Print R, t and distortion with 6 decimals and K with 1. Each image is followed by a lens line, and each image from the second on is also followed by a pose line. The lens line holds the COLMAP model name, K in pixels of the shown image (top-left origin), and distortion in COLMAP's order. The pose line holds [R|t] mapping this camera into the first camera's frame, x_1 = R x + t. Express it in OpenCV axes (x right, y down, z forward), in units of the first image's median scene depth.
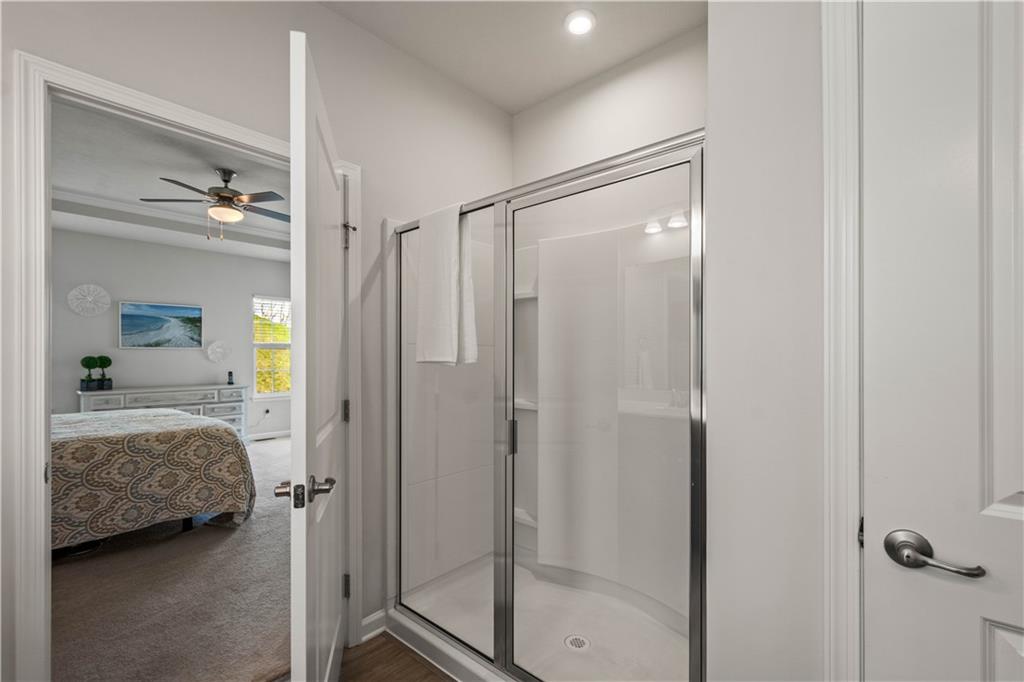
lens RADIAL K [[459.8, 0, 510.2], [0, 459.8, 360.7], [0, 0, 1]] dist [0.003041, -0.000104]
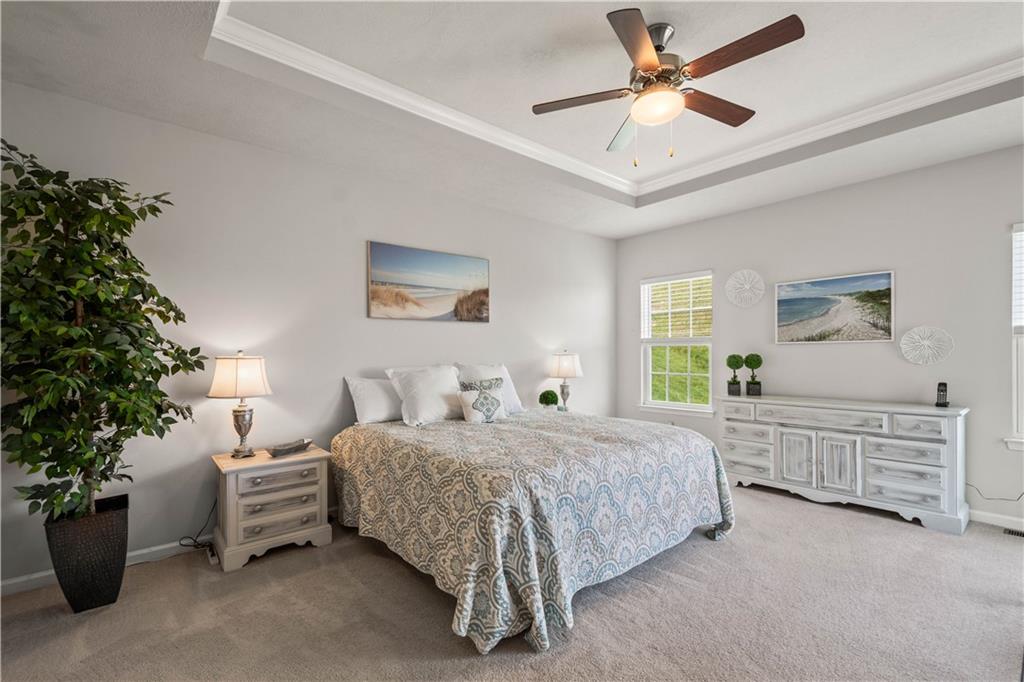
lens RADIAL K [[459.8, 0, 510.2], [0, 459.8, 360.7], [0, 0, 1]] dist [0.003041, -0.000104]
pose [[-0.133702, 0.014781, -0.990911, -0.015835], [-0.004504, 0.999869, 0.015522, -0.009263], [0.991011, 0.006539, -0.133618, 0.680326]]
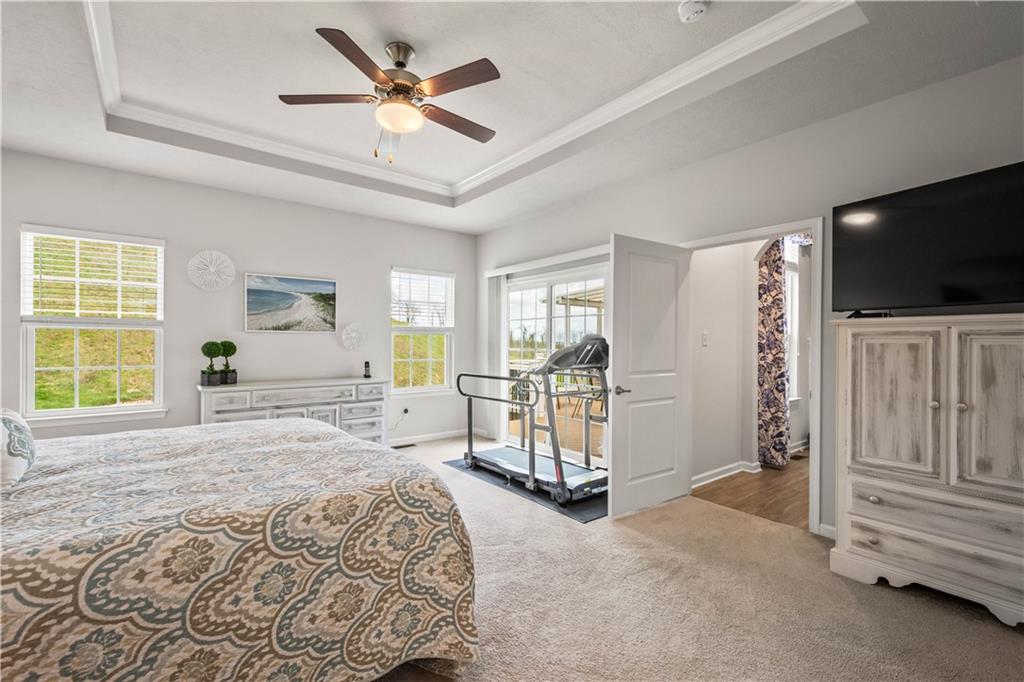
lens RADIAL K [[451.2, 0, 507.1], [0, 451.2, 349.9], [0, 0, 1]] dist [0.011863, -0.000384]
pose [[0.985696, 0.008616, -0.168312, -0.278528], [-0.007557, 0.999947, 0.006931, -0.004799], [0.168363, -0.005560, 0.985709, 0.314526]]
